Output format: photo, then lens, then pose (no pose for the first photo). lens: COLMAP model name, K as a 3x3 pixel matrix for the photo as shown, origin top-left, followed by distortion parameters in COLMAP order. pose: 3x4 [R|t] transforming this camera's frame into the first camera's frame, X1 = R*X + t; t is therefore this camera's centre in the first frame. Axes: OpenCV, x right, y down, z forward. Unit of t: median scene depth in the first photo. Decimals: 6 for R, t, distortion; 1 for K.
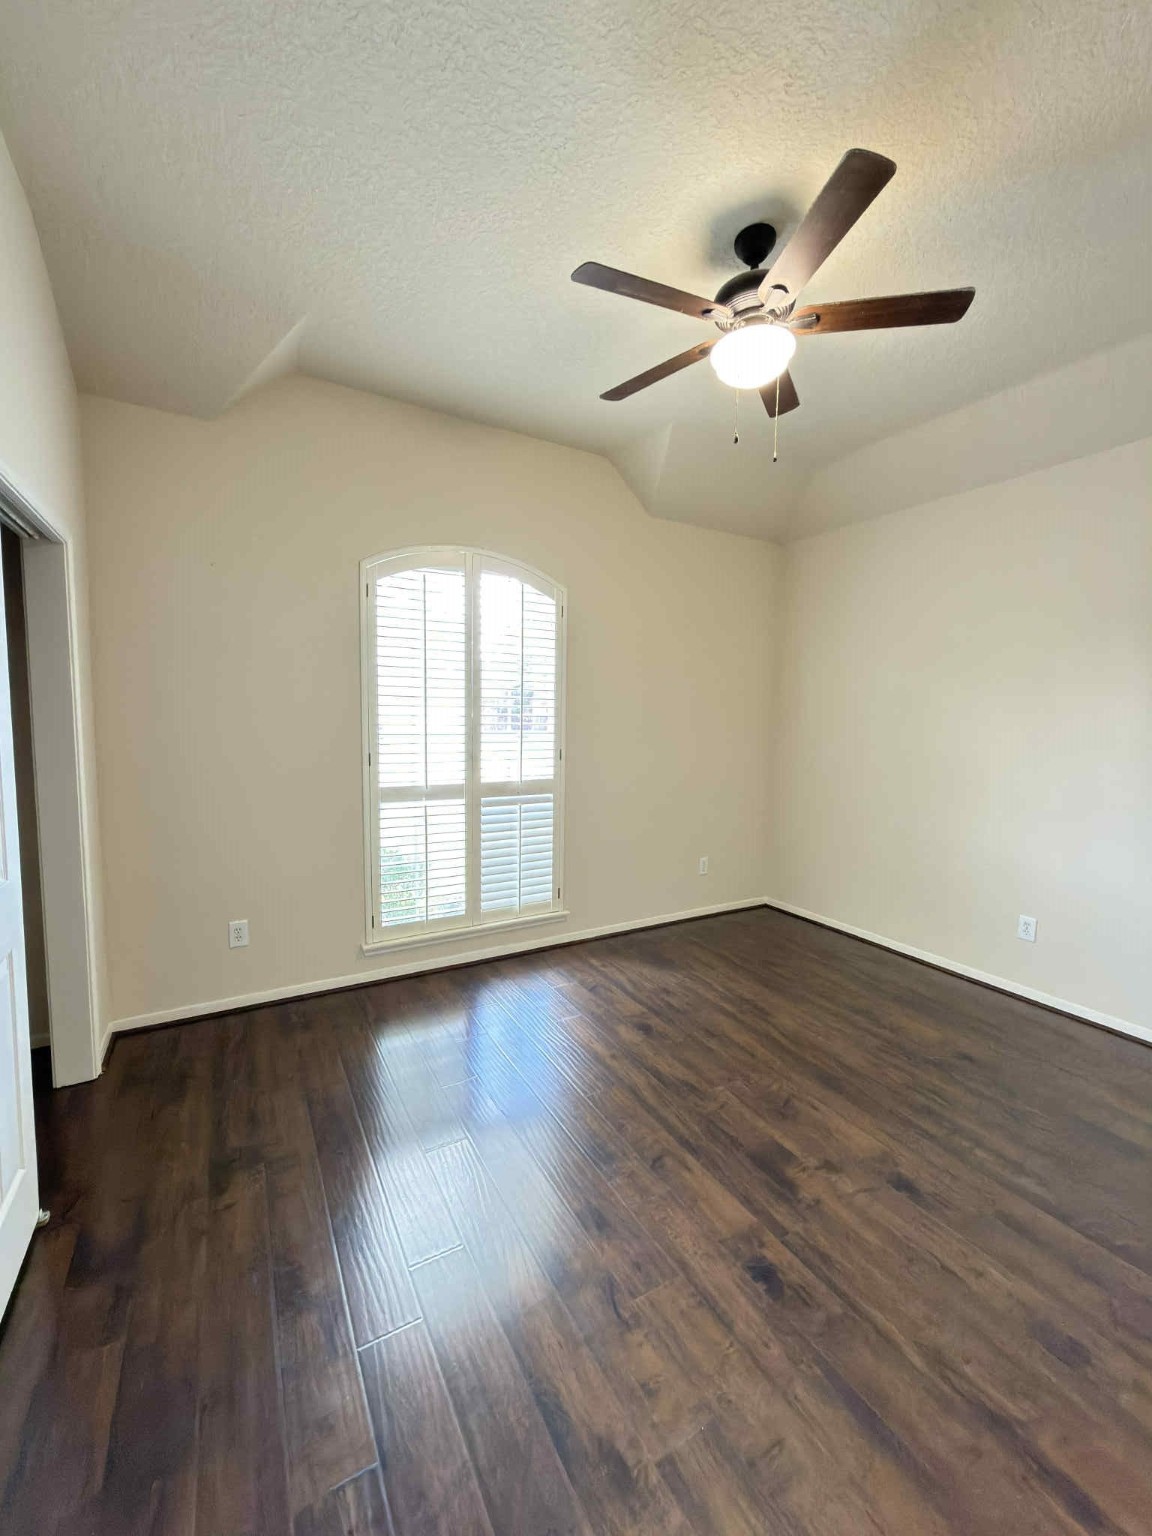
lens RADIAL K [[611.3, 0, 573.9], [0, 611.3, 766.5], [0, 0, 1]] dist [-0.001649, 0.000679]
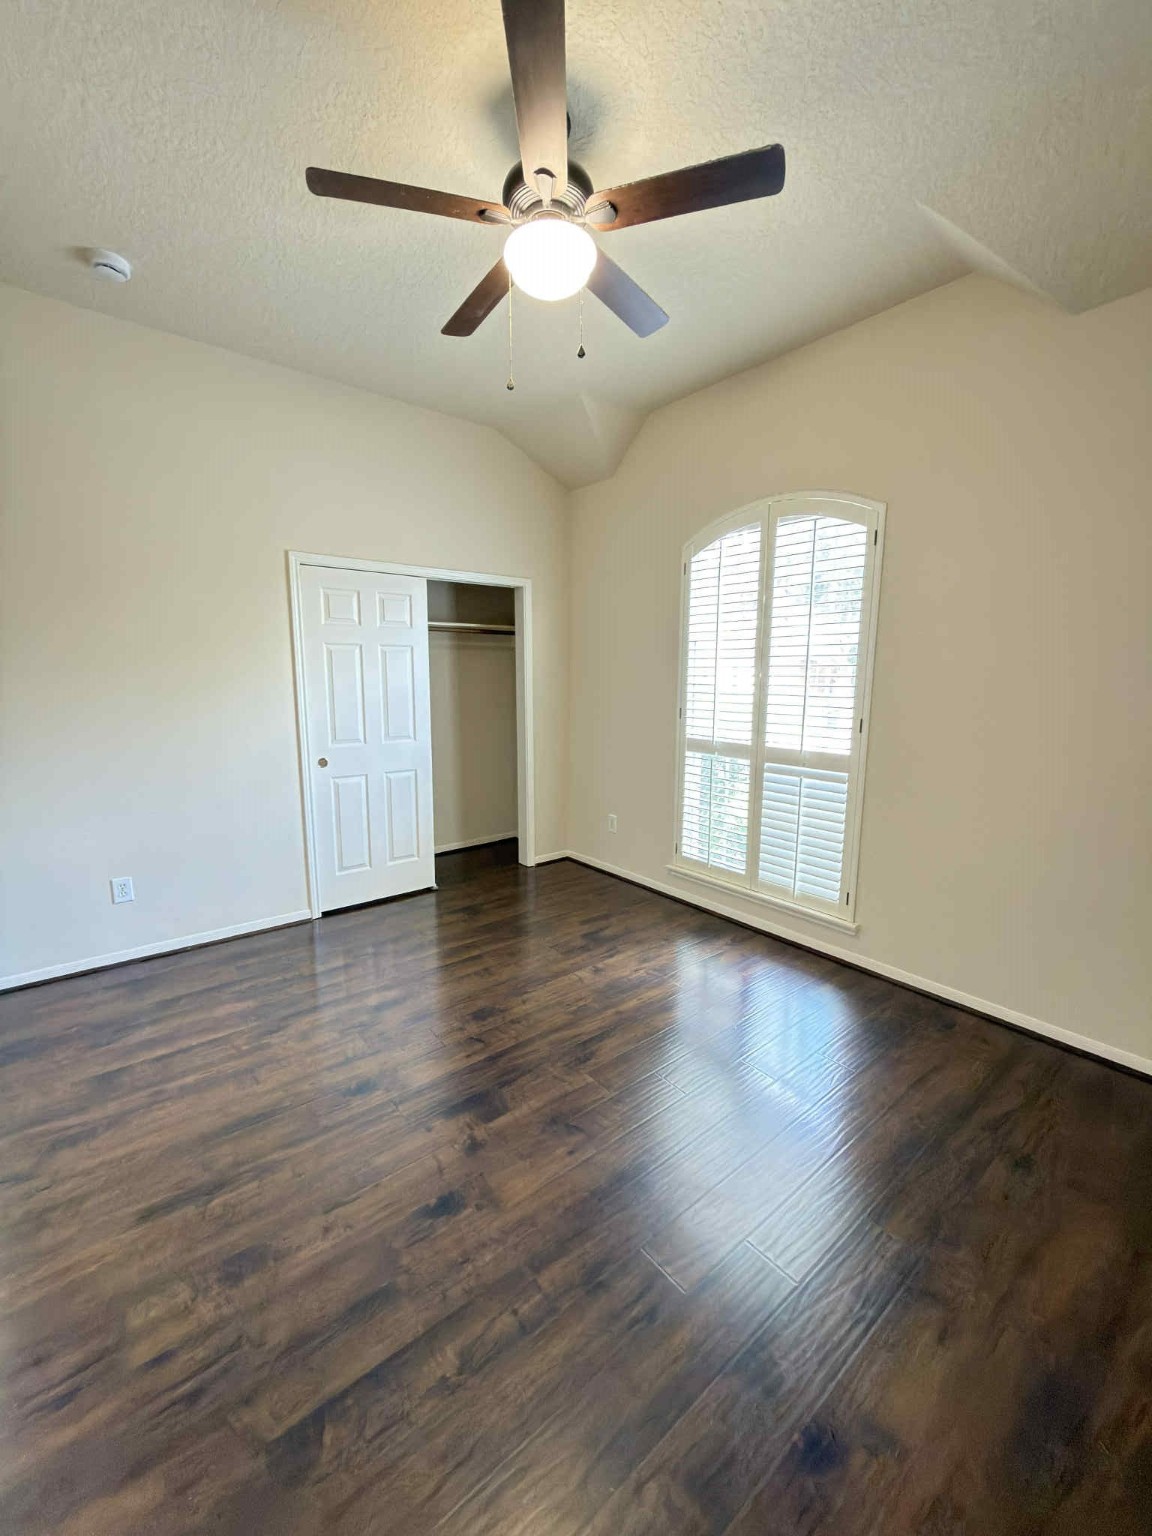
lens RADIAL K [[611.3, 0, 575.4], [0, 611.3, 766.7], [0, 0, 1]] dist [-0.001649, 0.000679]
pose [[0.165860, 0.140430, -0.976099, 0.769490], [-0.084928, 0.988165, 0.127735, -0.040872], [0.982485, 0.061712, 0.175824, 0.564916]]
